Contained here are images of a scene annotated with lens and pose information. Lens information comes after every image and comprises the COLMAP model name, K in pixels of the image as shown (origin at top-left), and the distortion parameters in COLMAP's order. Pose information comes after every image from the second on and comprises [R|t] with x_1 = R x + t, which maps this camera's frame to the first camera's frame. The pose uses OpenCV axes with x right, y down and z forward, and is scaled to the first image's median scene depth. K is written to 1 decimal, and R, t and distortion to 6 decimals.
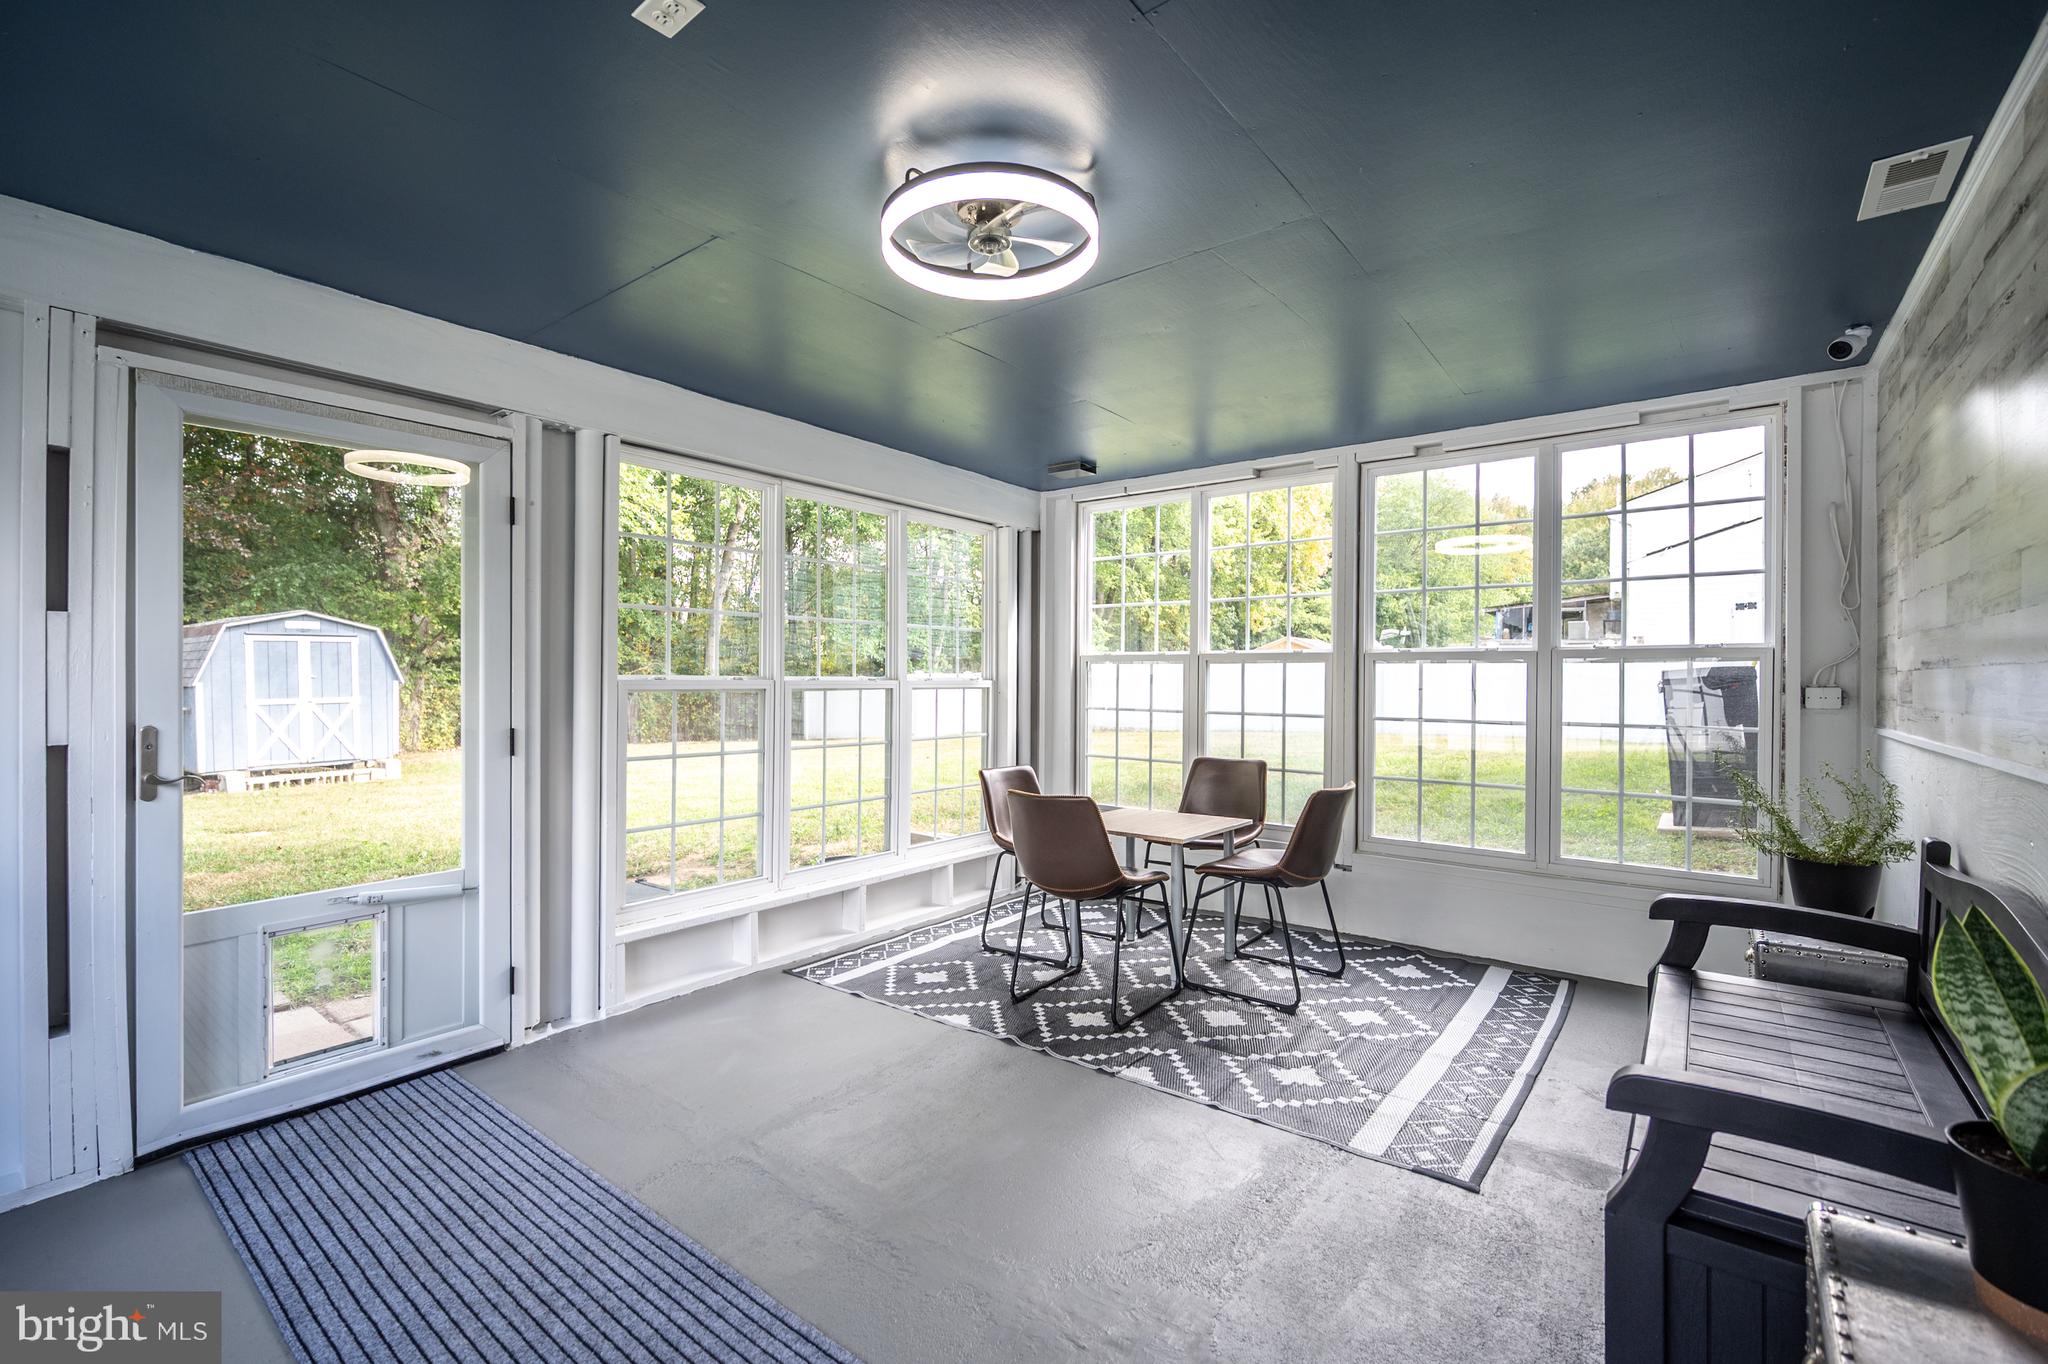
lens RADIAL K [[873.4, 0, 1024.0], [0, 873.4, 682.0], [0, 0, 1]] dist [-0.000231, -0.000011]
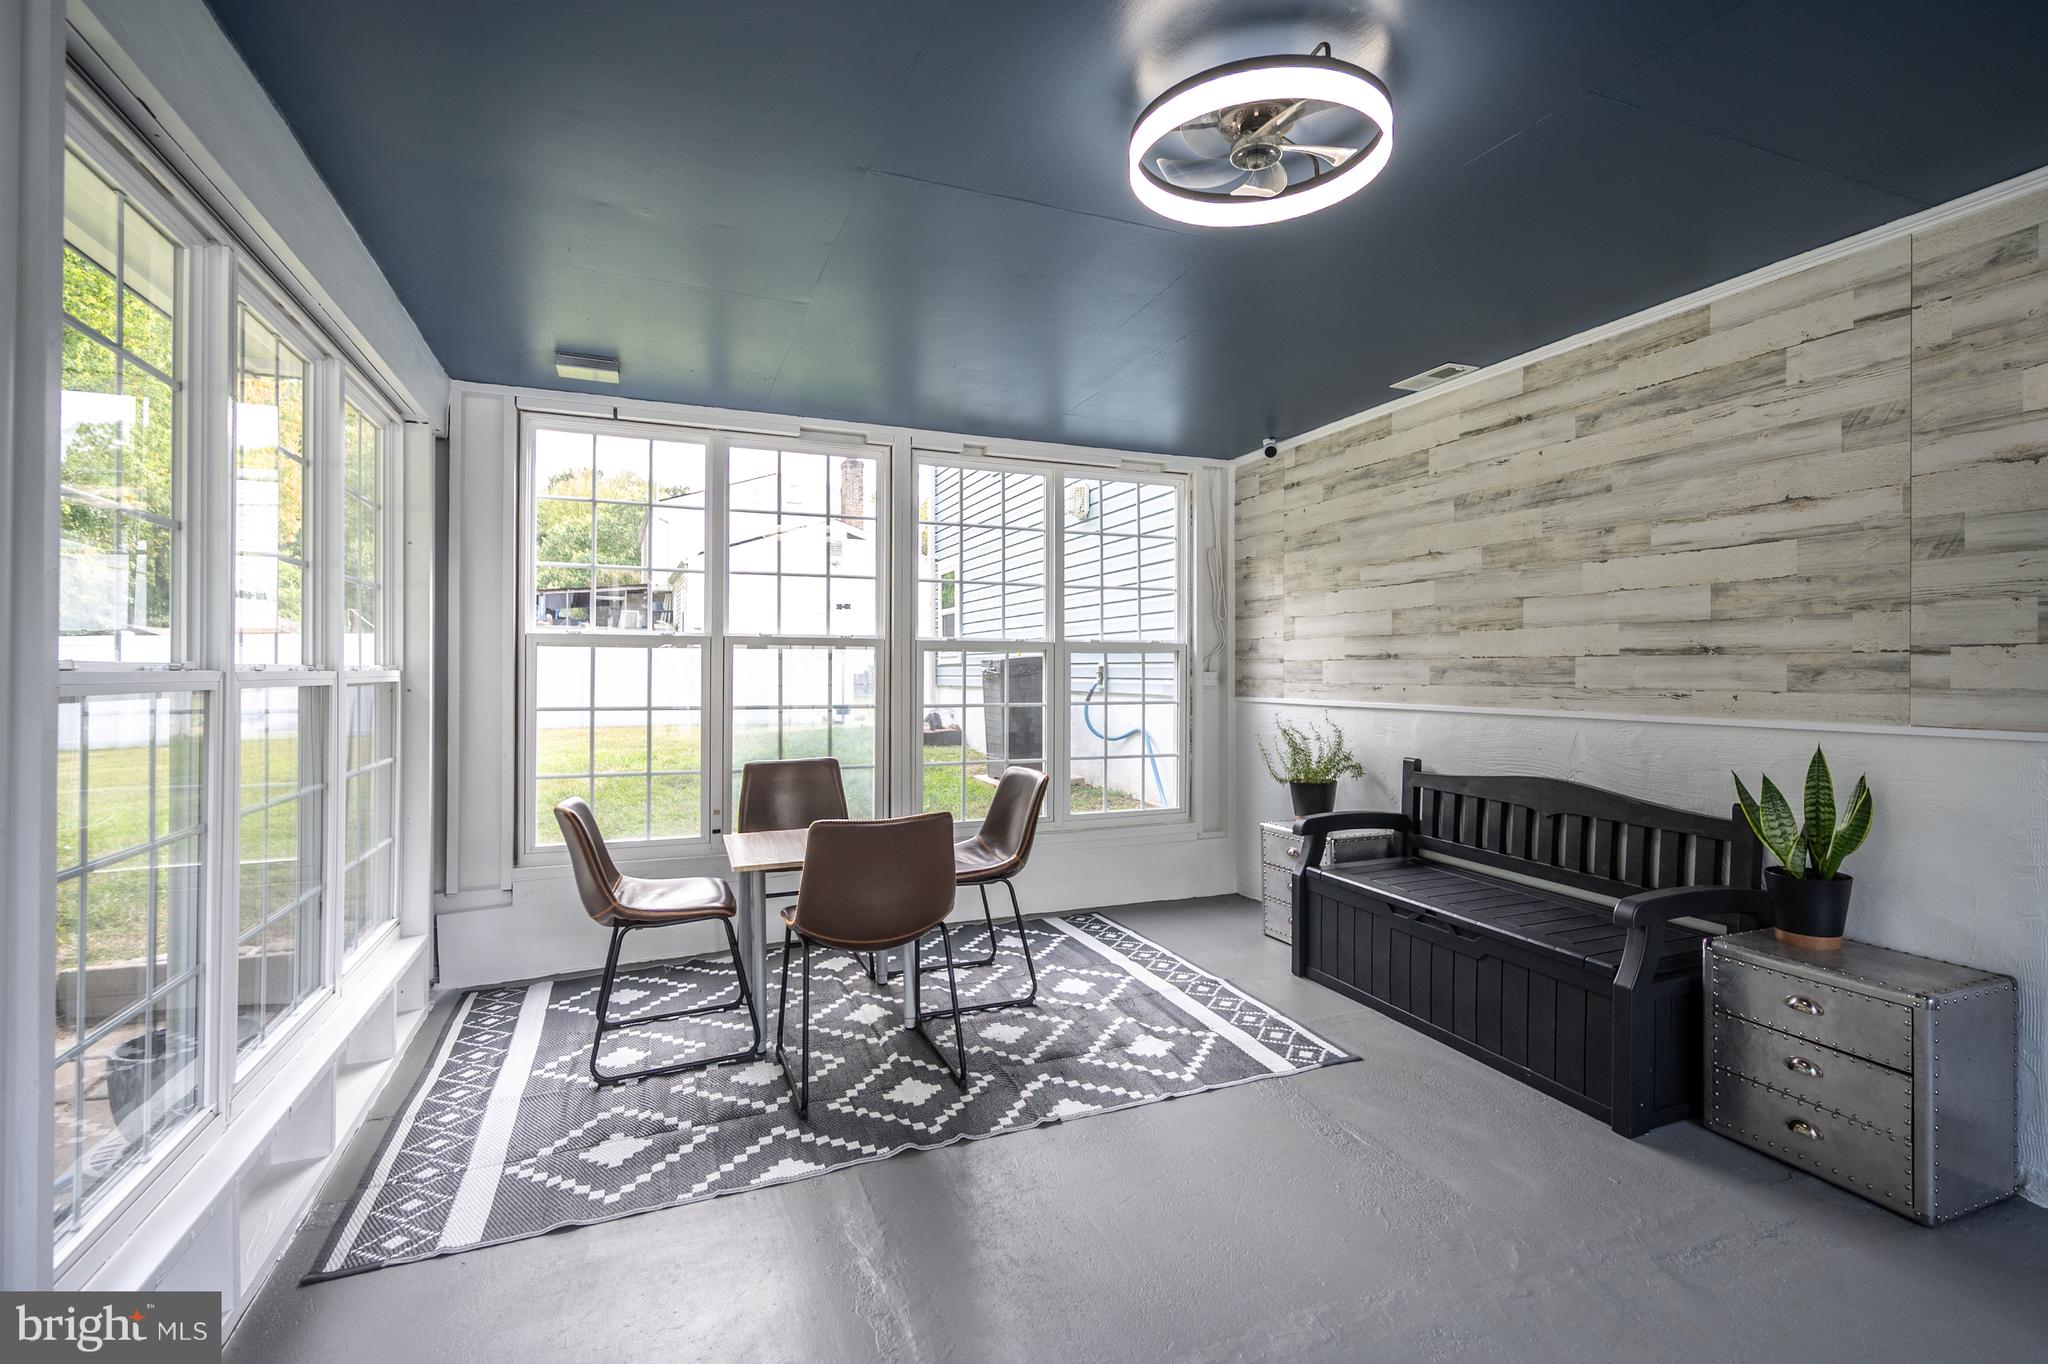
lens RADIAL K [[940.2, 0, 1024.2], [0, 940.2, 654.3], [0, 0, 1]] dist [-0.000517, -0.000030]
pose [[0.500105, 0.006019, 0.865944, -0.569960], [0.005304, 0.999936, -0.010014, -0.006428], [-0.865948, 0.009601, 0.500041, 0.432138]]
